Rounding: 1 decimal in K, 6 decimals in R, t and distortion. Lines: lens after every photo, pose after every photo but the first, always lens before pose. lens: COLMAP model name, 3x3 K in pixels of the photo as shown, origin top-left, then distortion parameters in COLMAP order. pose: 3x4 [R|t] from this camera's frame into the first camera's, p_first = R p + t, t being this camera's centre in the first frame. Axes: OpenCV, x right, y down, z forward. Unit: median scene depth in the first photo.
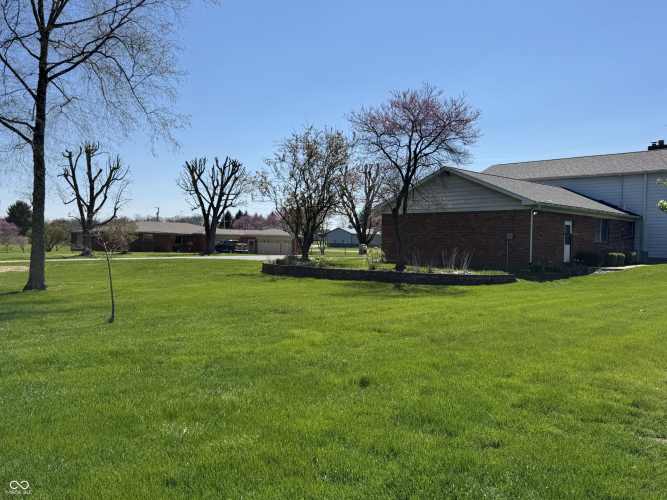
lens RADIAL K [[567.8, 0, 333.5], [0, 567.8, 250.0], [0, 0, 1]] dist [-0.006262, -0.009503]
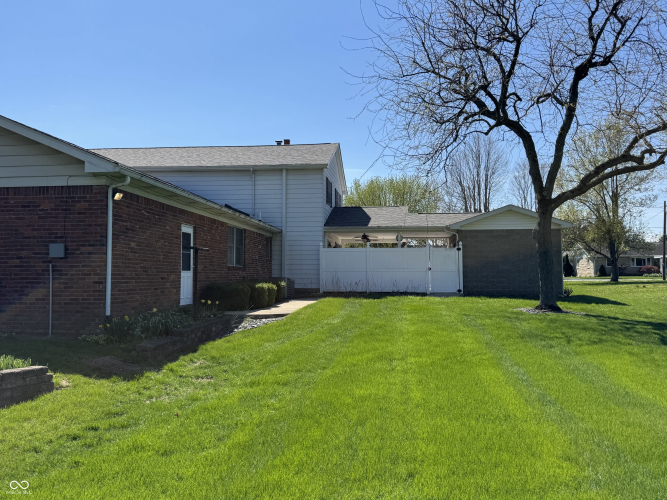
lens RADIAL K [[567.8, 0, 333.5], [0, 567.8, 250.0], [0, 0, 1]] dist [-0.006262, -0.009503]
pose [[0.779254, 0.010178, 0.626625, 0.201316], [0.021293, 0.998861, -0.042703, -0.003422], [-0.626346, 0.046619, 0.778150, 0.534585]]
